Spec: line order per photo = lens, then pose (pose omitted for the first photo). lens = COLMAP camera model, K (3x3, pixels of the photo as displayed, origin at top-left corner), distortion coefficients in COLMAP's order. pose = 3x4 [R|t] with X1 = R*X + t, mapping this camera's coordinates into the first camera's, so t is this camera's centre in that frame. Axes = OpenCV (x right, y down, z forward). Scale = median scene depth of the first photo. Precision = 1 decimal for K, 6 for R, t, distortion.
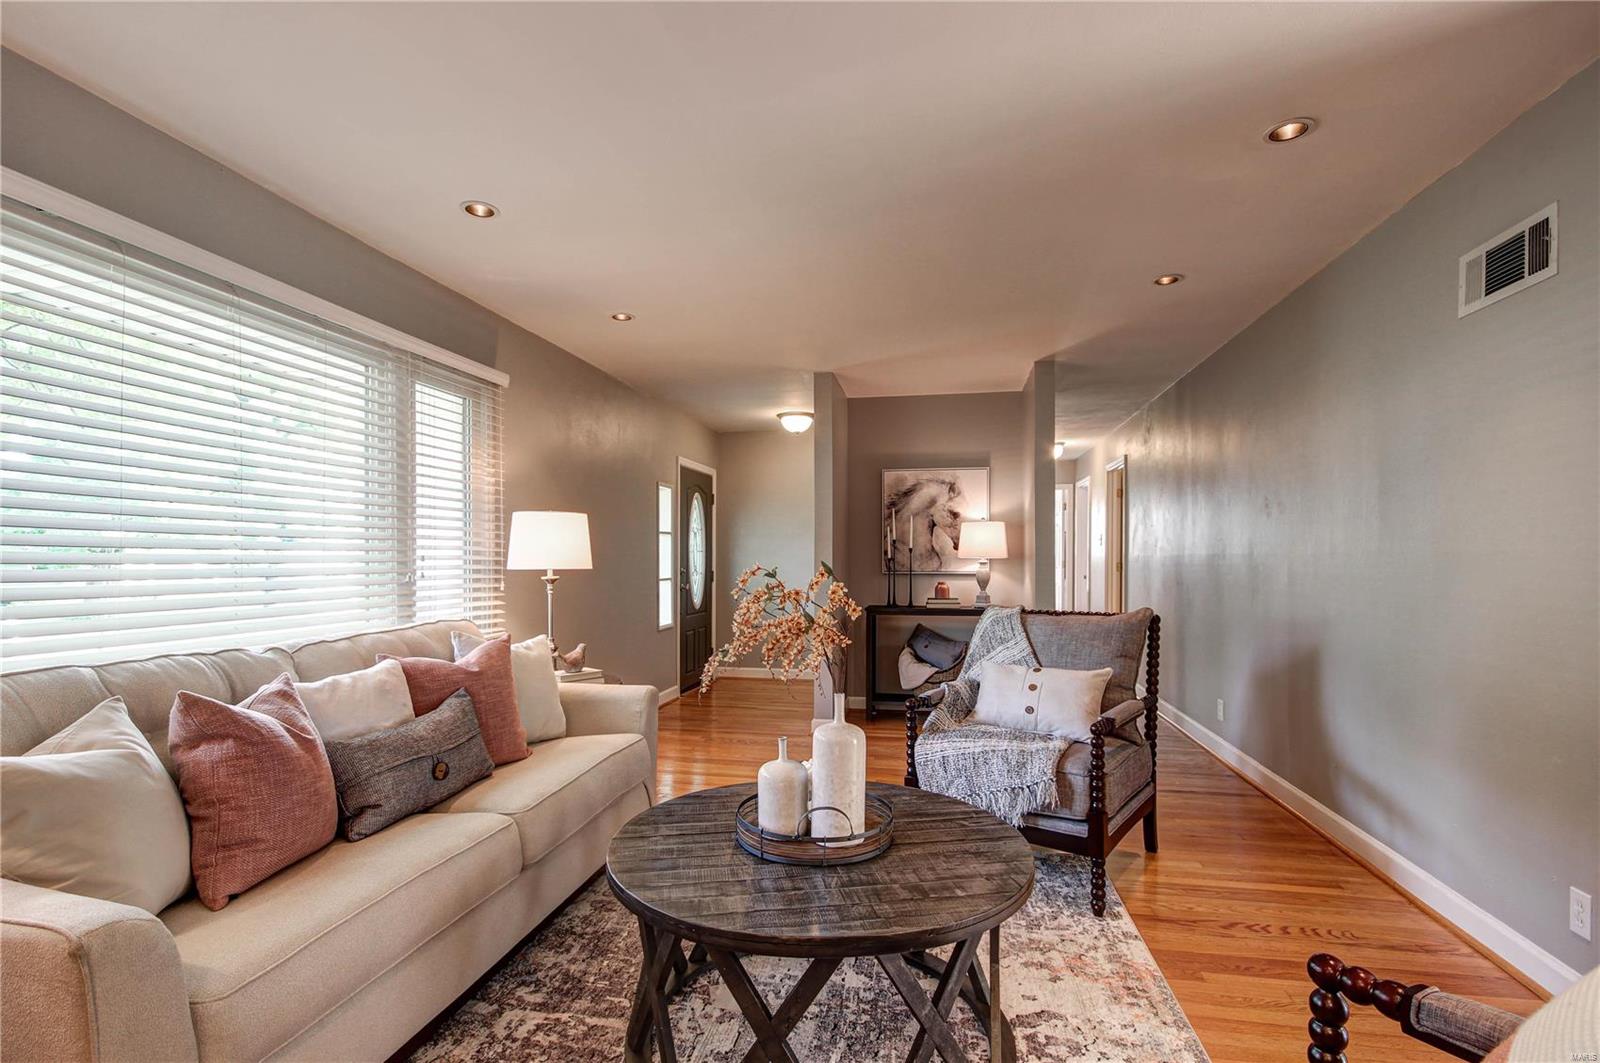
lens RADIAL K [[768.4, 0, 798.2], [0, 768.4, 562.2], [0, 0, 1]] dist [0.001041, -0.000650]
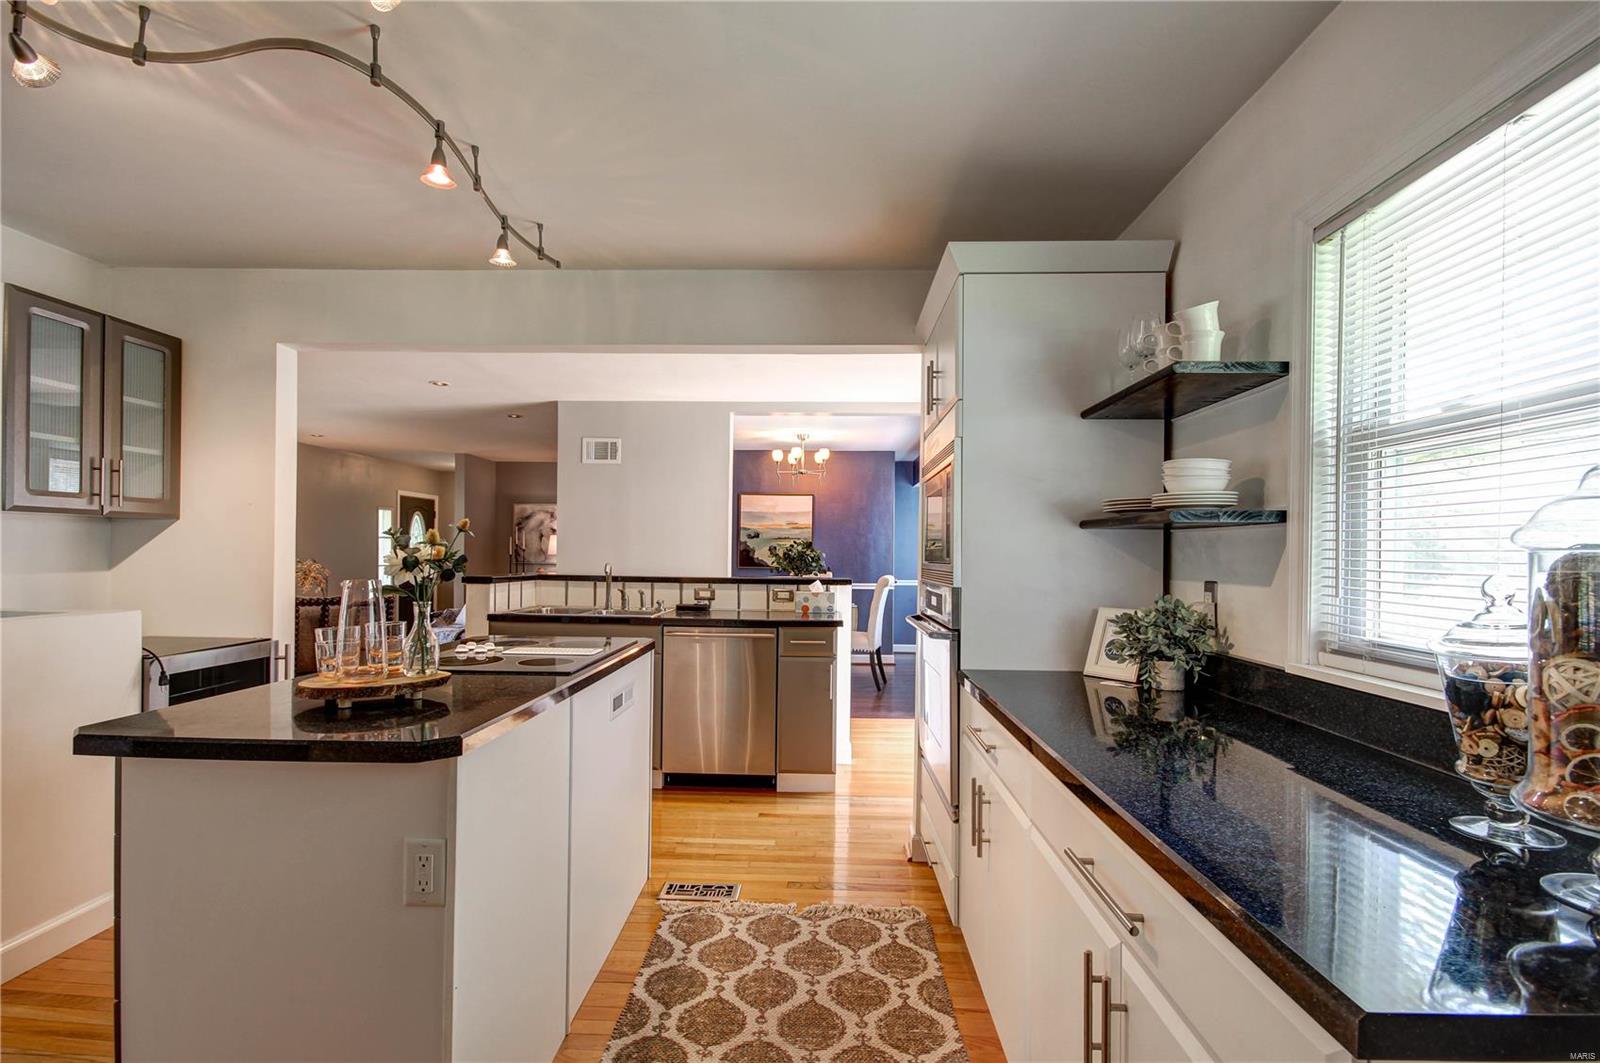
lens RADIAL K [[732.3, 0, 798.6], [0, 732.3, 560.5], [0, 0, 1]] dist [0.001115, -0.000119]
pose [[0.987447, 0.012227, 0.157477, 0.786322], [-0.013792, 0.999866, 0.008849, -0.023183], [-0.157348, -0.010909, 0.987483, -1.216673]]
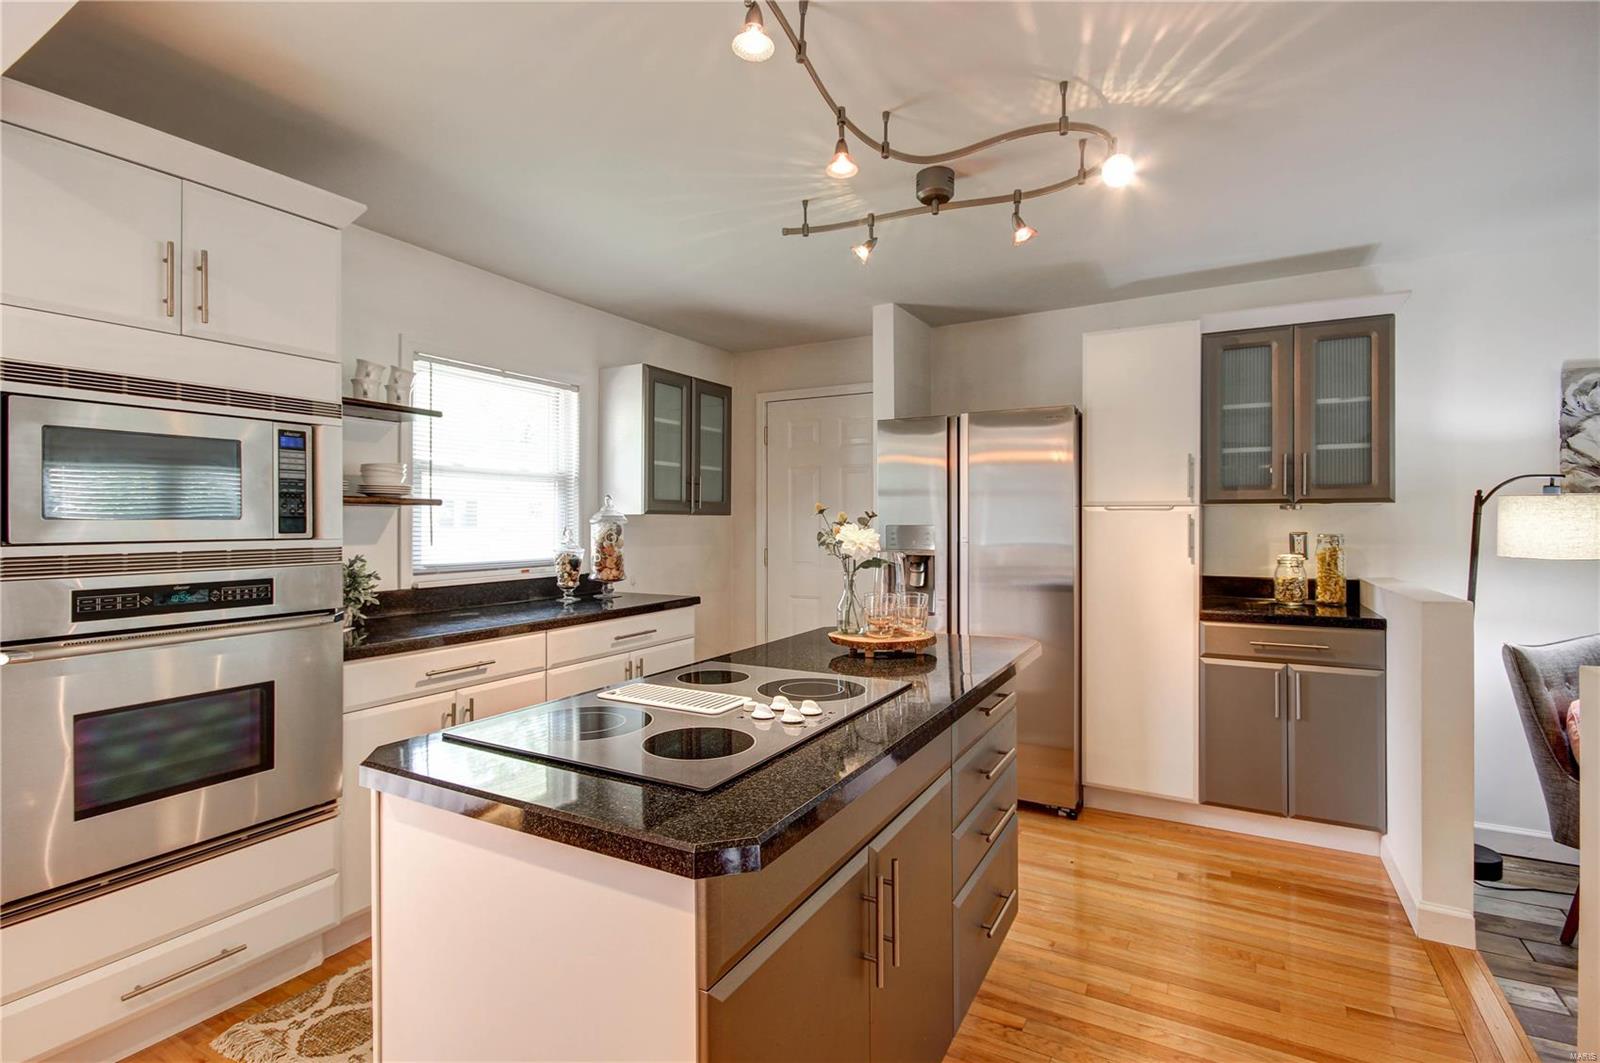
lens RADIAL K [[745.4, 0, 801.5], [0, 745.4, 519.4], [0, 0, 1]] dist [-0.000482, -0.000005]
pose [[-0.949025, 0.003461, 0.315181, 0.490708], [0.002646, 0.999992, -0.003014, -0.028745], [-0.315189, -0.002027, -0.949027, -0.208349]]
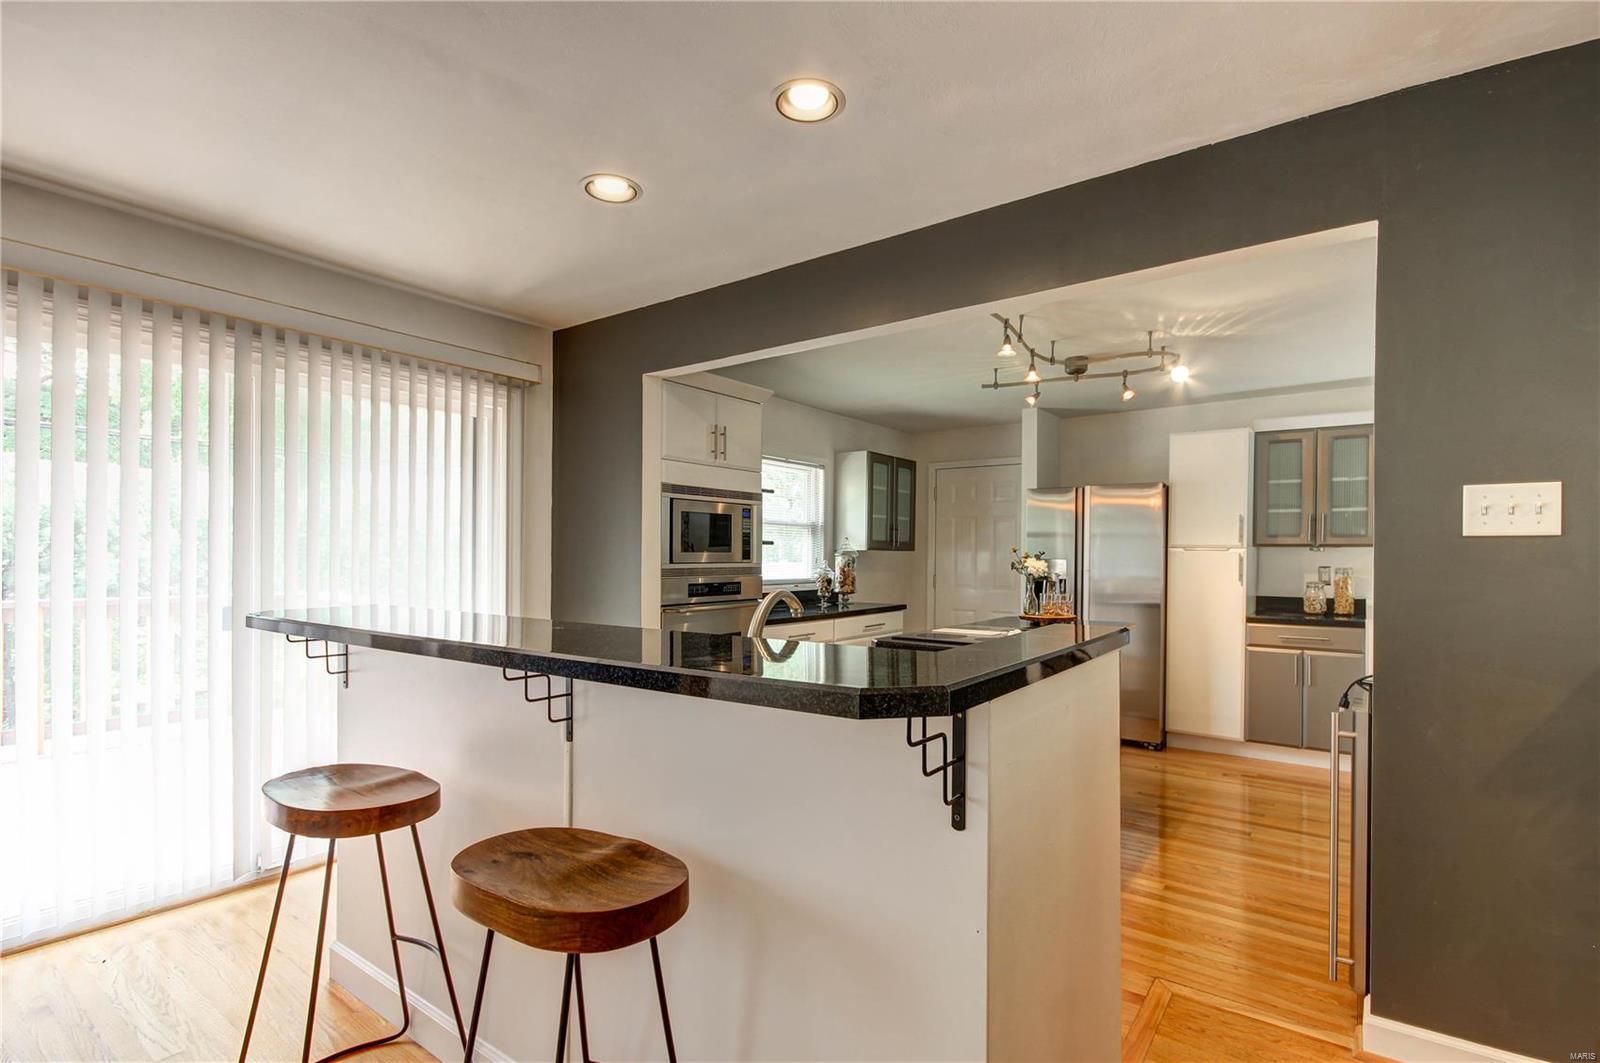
lens RADIAL K [[768.4, 0, 798.2], [0, 768.4, 562.2], [0, 0, 1]] dist [0.001041, -0.000650]
pose [[-0.903244, -0.009686, 0.429019, 0.461340], [-0.006266, 0.999936, 0.009385, -0.028670], [-0.429083, 0.005789, -0.903247, 0.379652]]
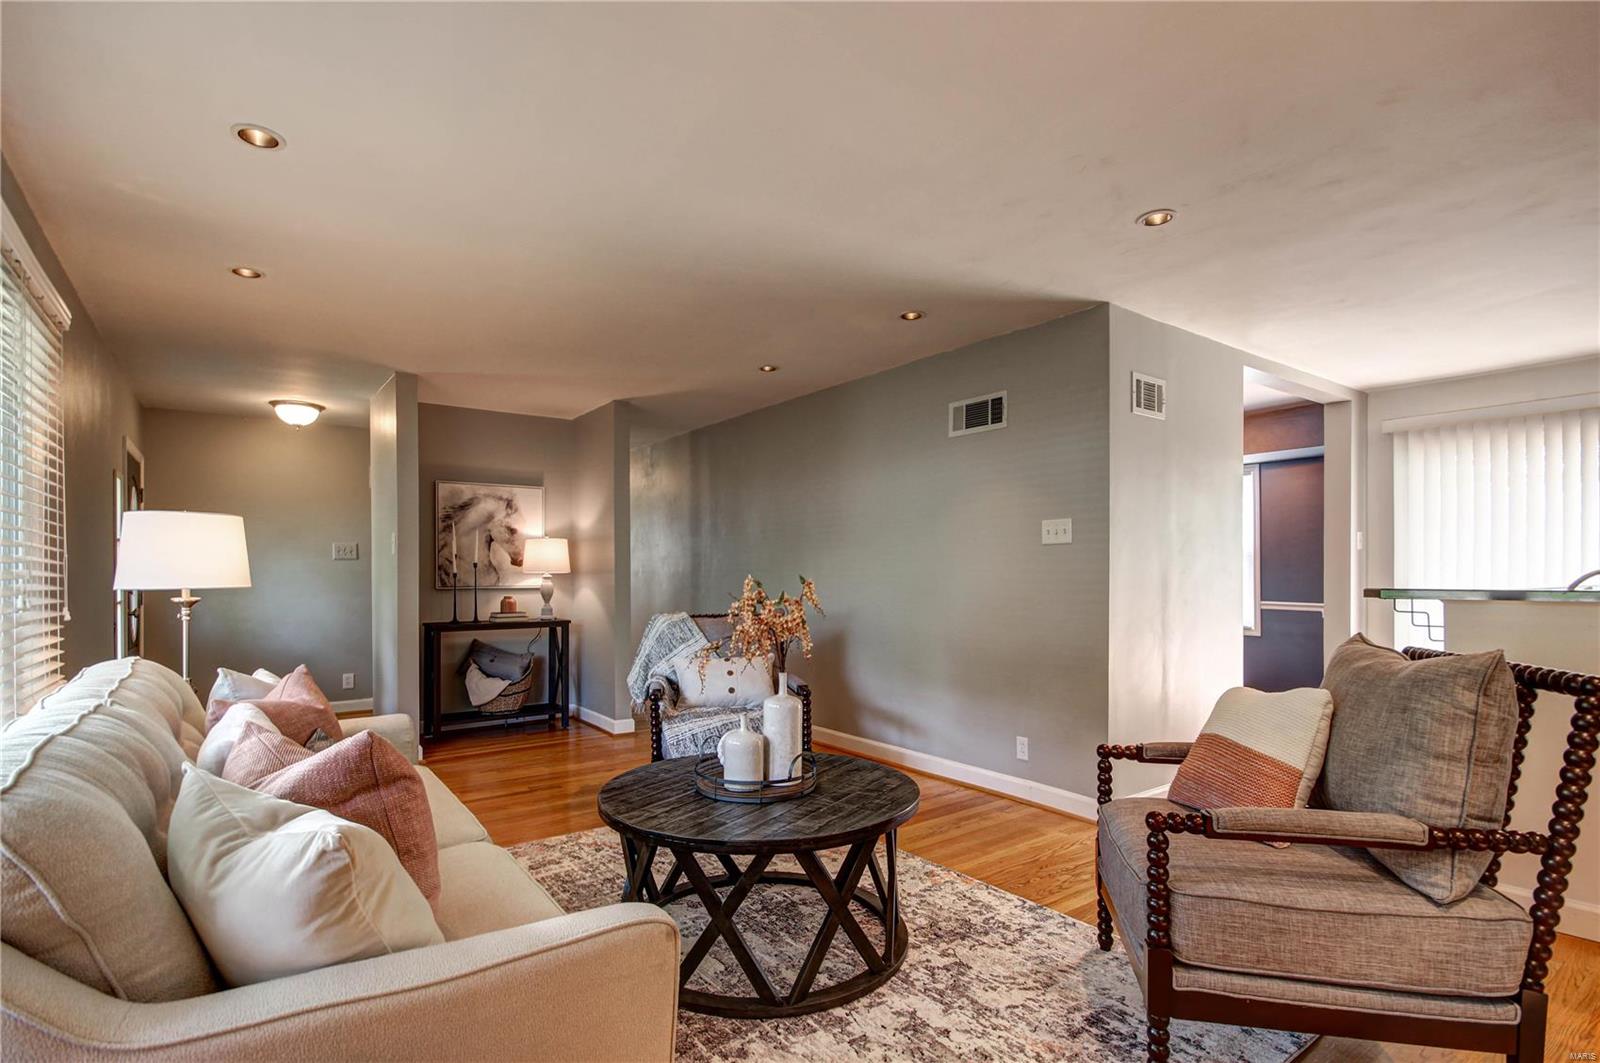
lens RADIAL K [[769.6, 0, 797.3], [0, 769.6, 581.7], [0, 0, 1]] dist [0.000300, 0.000058]
pose [[0.677818, -0.010663, 0.735152, -0.465424], [0.006280, 0.999942, 0.008714, -0.000414], [-0.735203, -0.001290, 0.677846, 0.034244]]
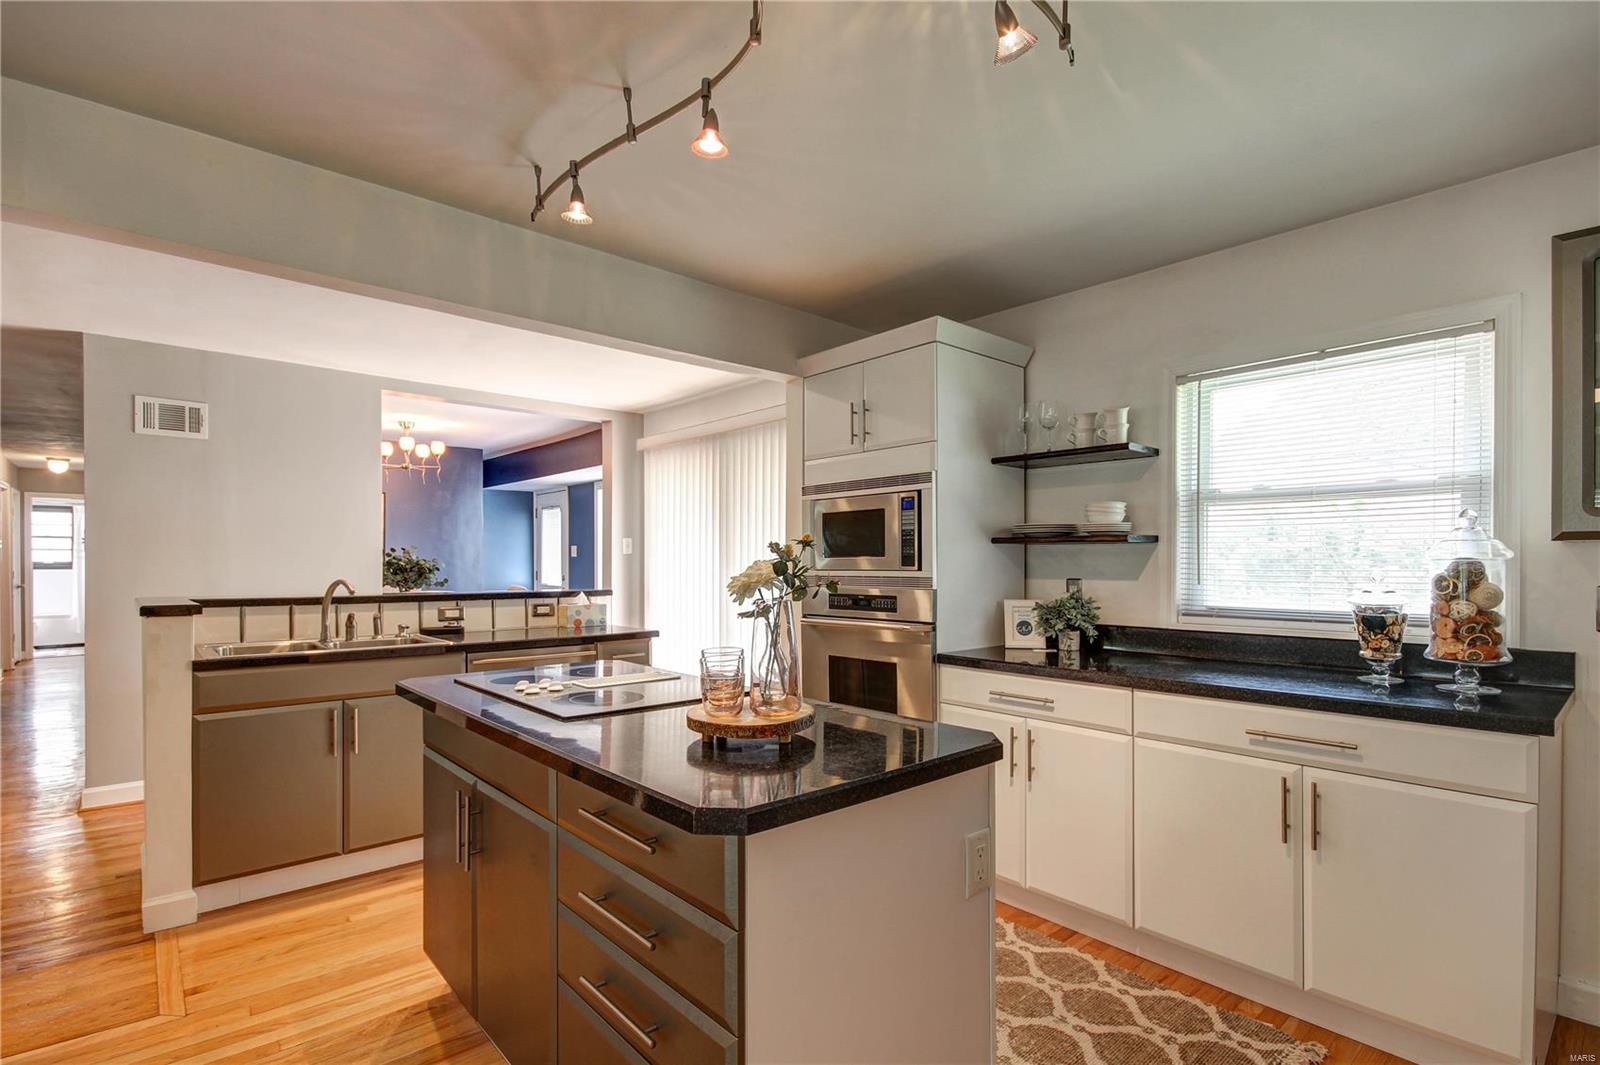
lens RADIAL K [[750.9, 0, 794.6], [0, 750.9, 574.3], [0, 0, 1]] dist [0.001494, -0.000234]
pose [[0.612747, -0.010723, 0.790207, 0.302098], [-0.000420, 0.999903, 0.013894, -0.023954], [-0.790279, -0.008846, 0.612683, -1.006514]]
